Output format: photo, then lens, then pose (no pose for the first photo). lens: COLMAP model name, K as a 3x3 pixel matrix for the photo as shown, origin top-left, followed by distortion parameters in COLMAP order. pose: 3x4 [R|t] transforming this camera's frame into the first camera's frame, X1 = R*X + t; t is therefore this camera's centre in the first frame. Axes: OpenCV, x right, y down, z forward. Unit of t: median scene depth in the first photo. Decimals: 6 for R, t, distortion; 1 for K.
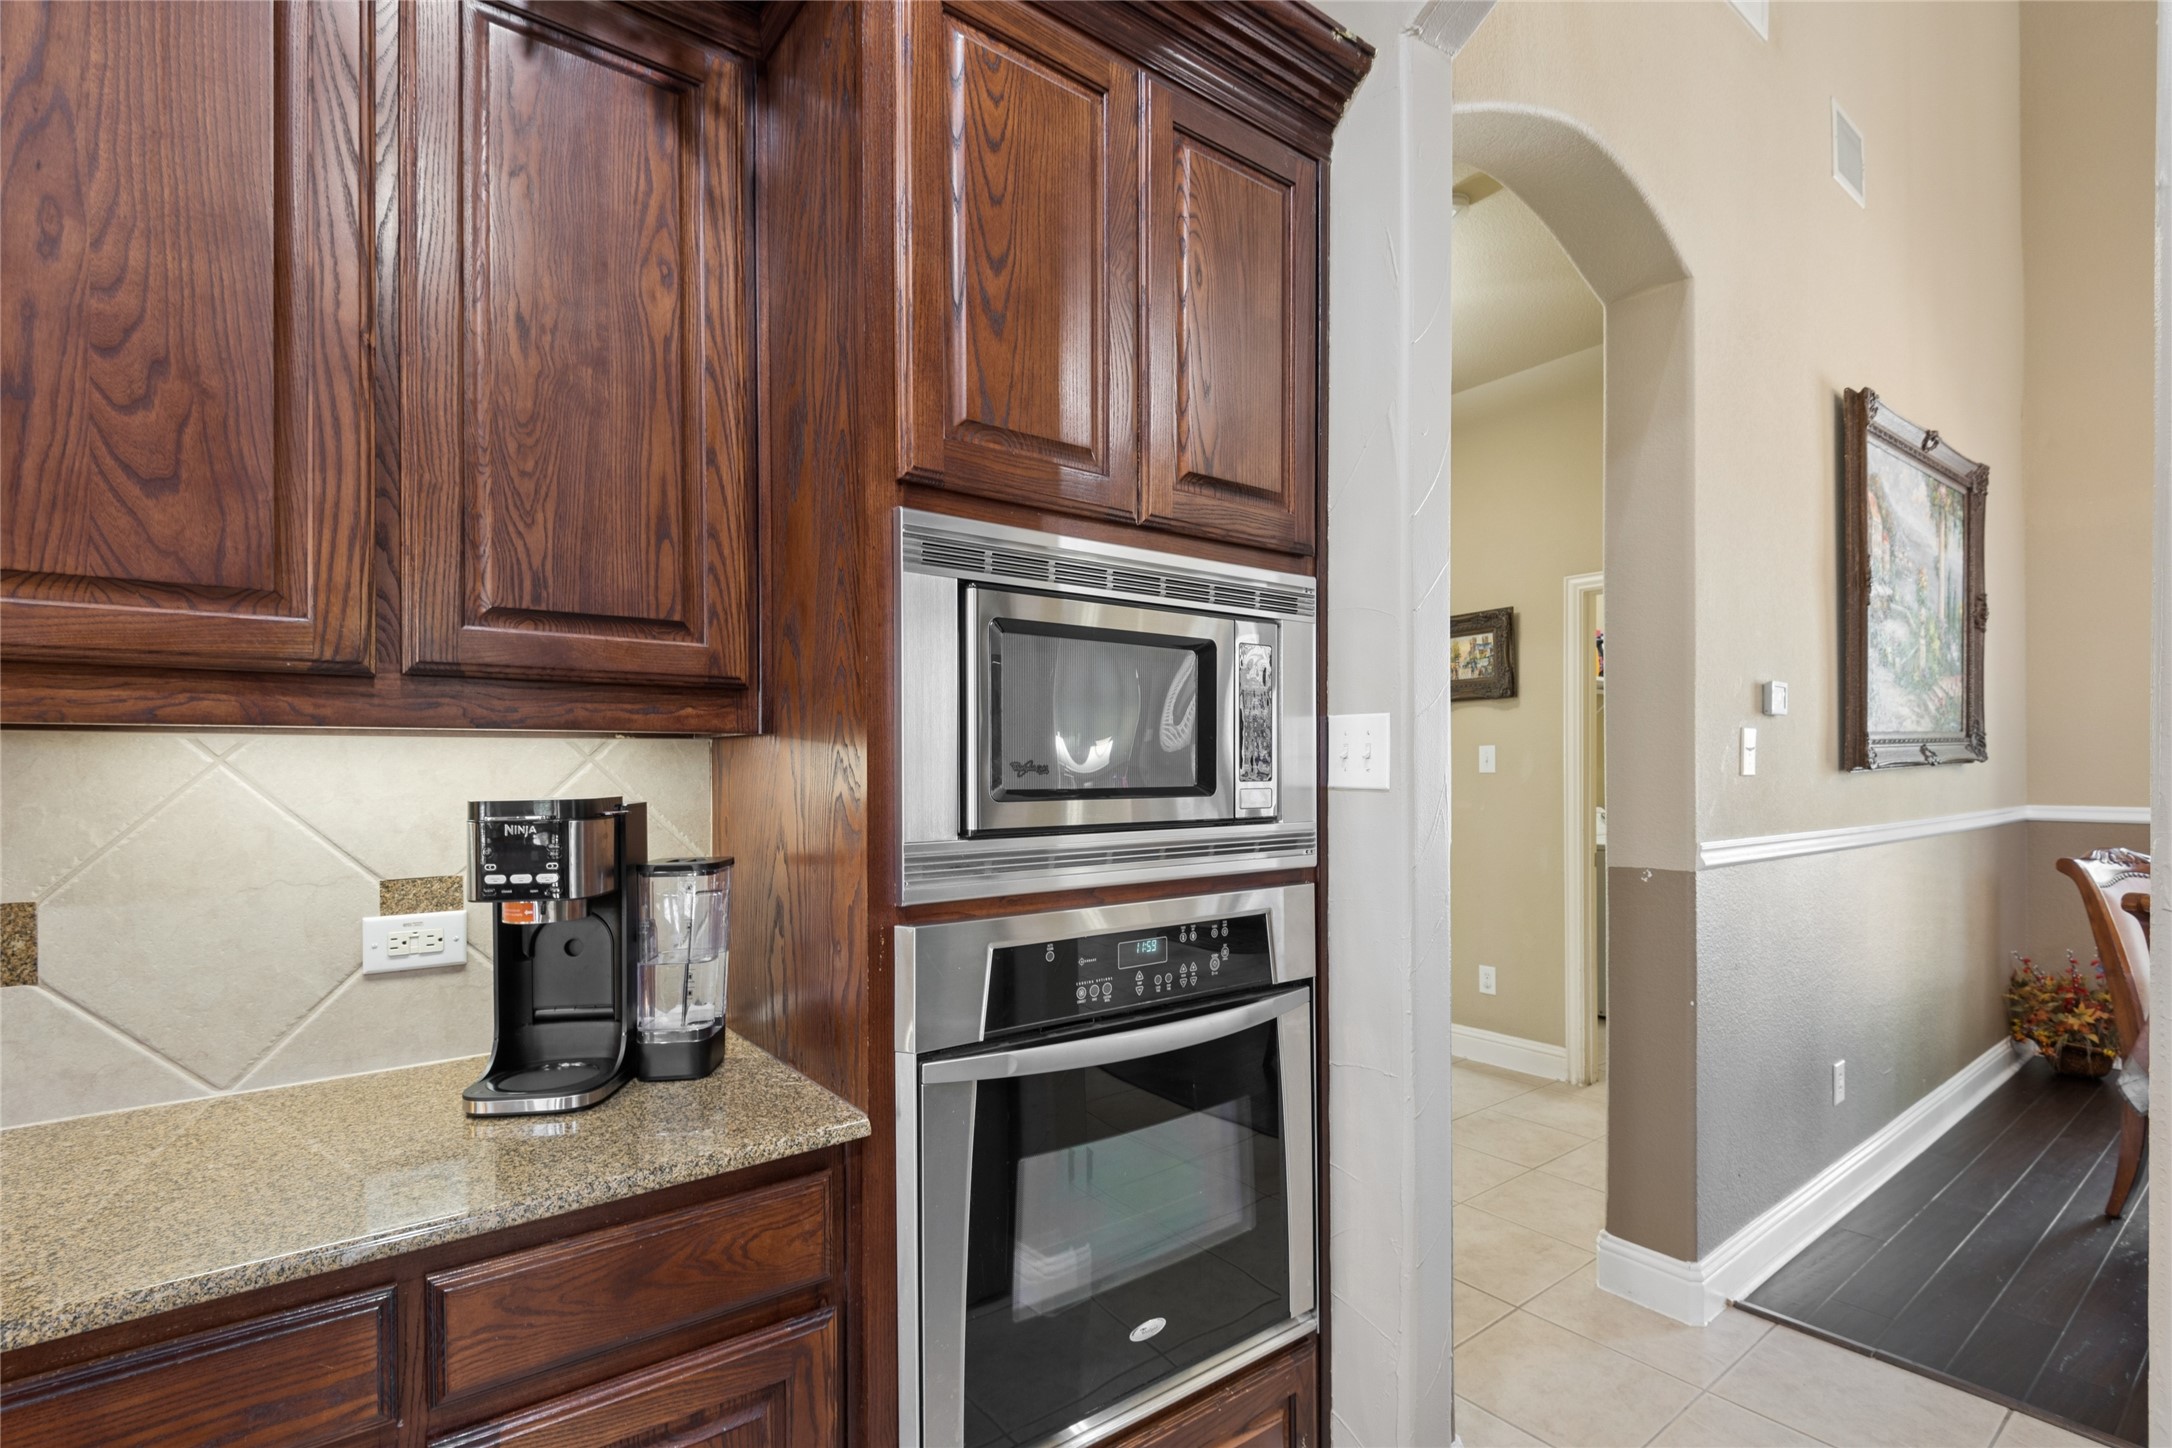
lens RADIAL K [[984.1, 0, 1082.1], [0, 984.1, 768.0], [0, 0, 1]] dist [0.020205, -0.013471]
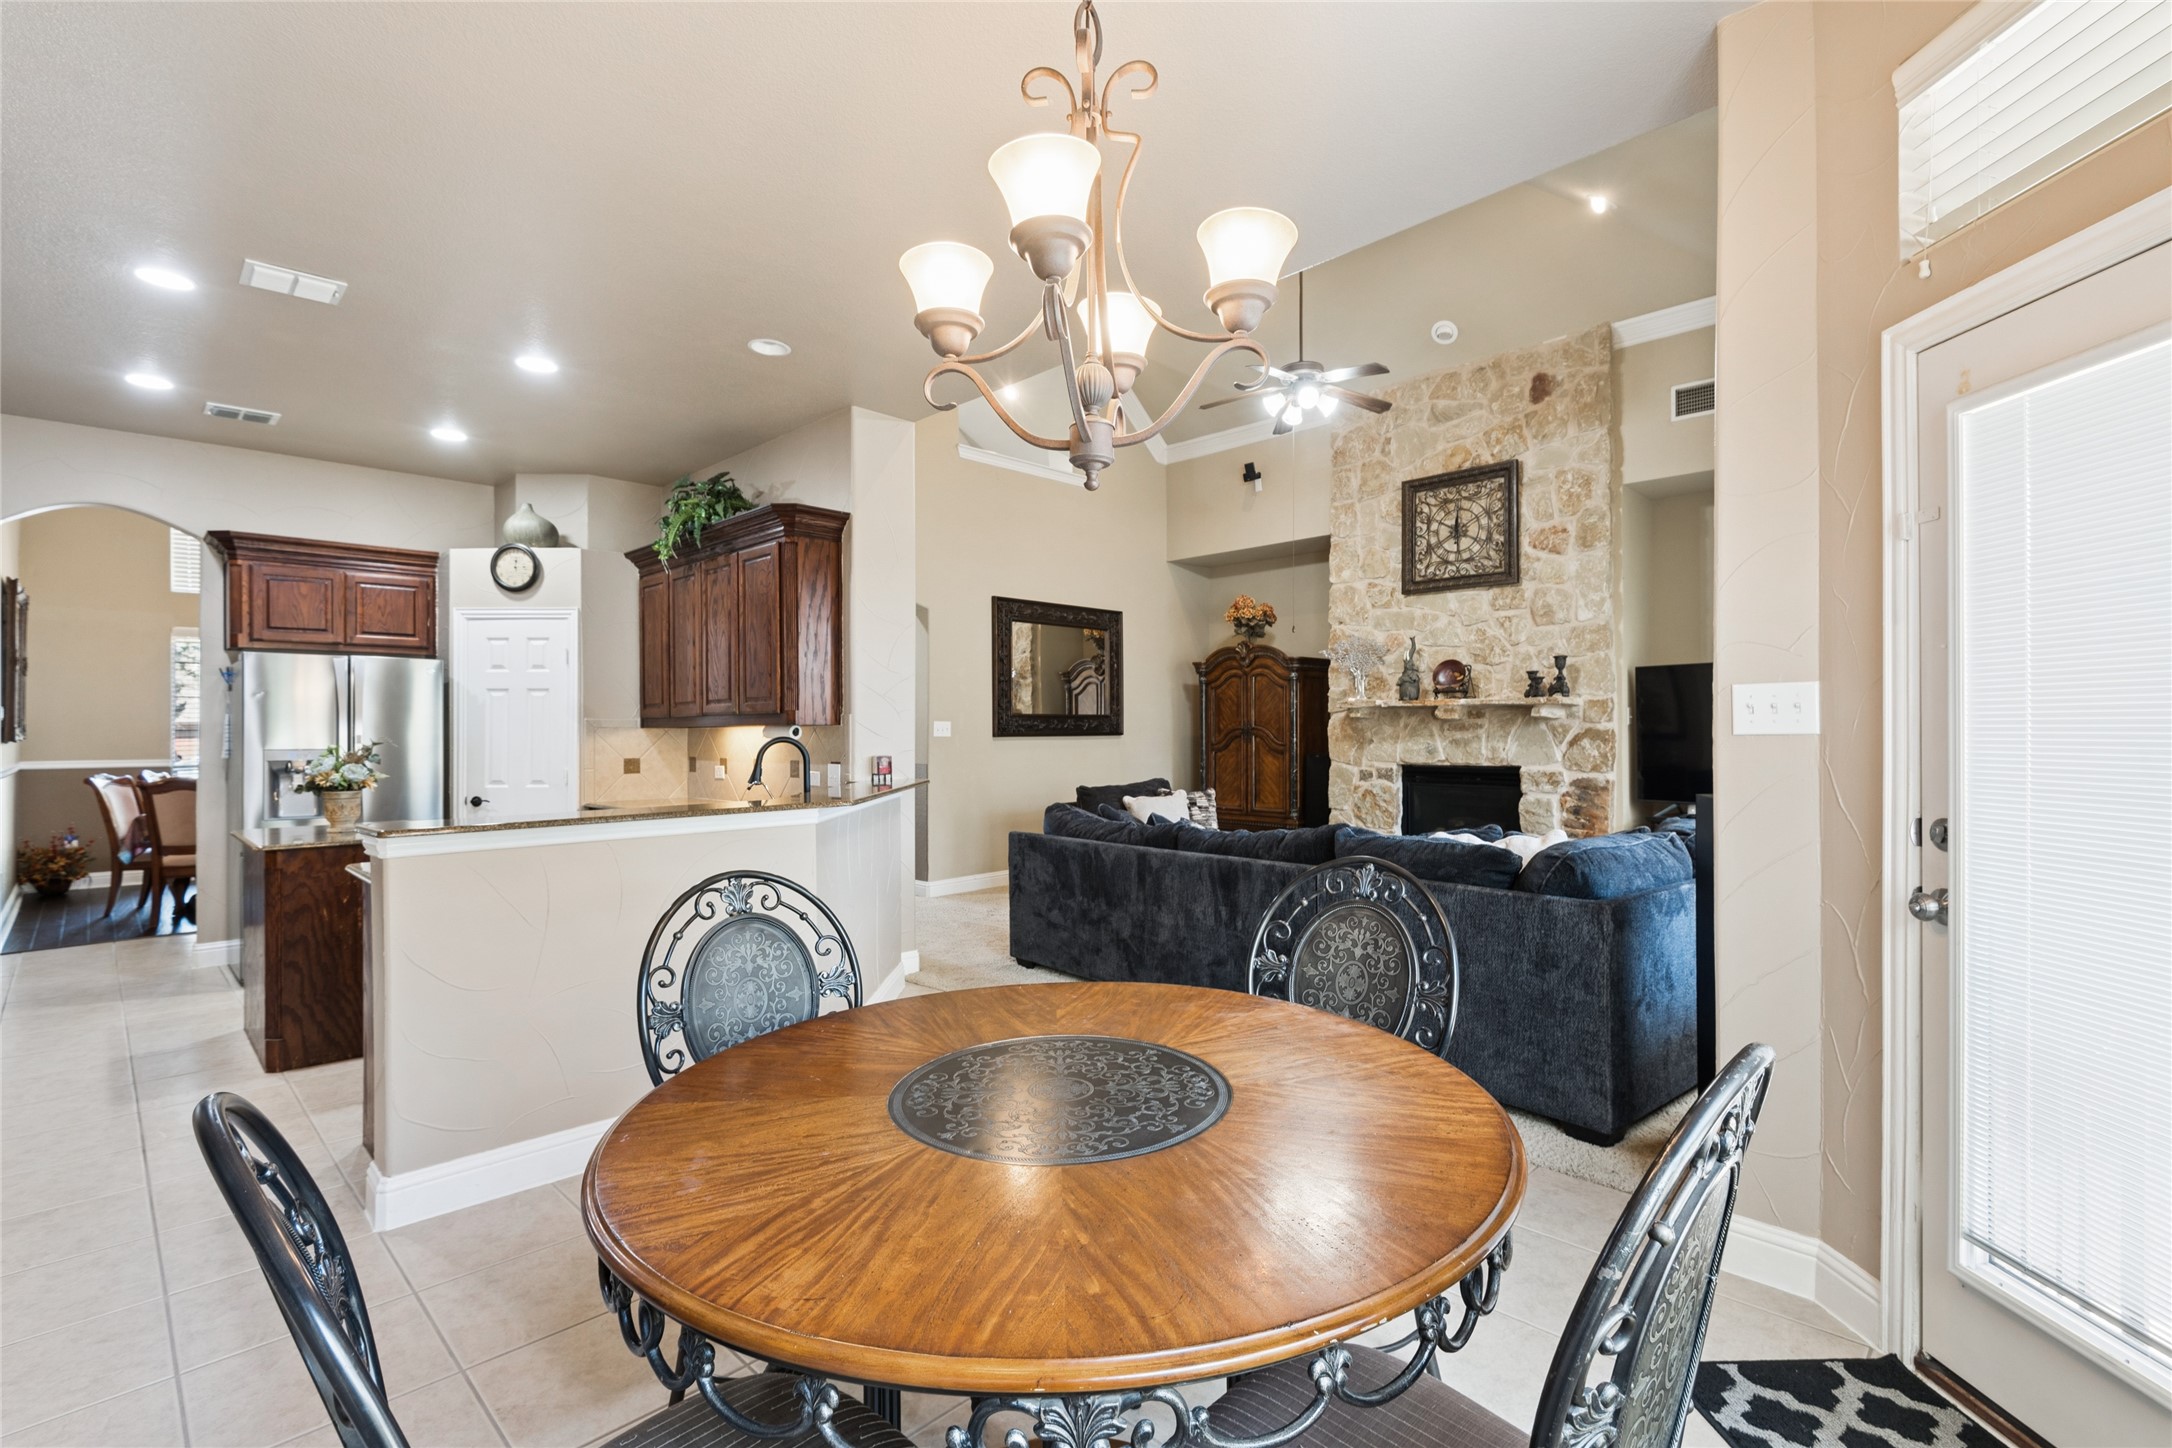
lens RADIAL K [[984.1, 0, 1094.1], [0, 984.1, 725.9], [0, 0, 1]] dist [0.020205, -0.013471]
pose [[-0.131326, 0.008810, 0.991300, -1.827387], [0.007672, 0.999940, -0.007871, 0.000887], [-0.991310, 0.006571, -0.131386, -1.195388]]
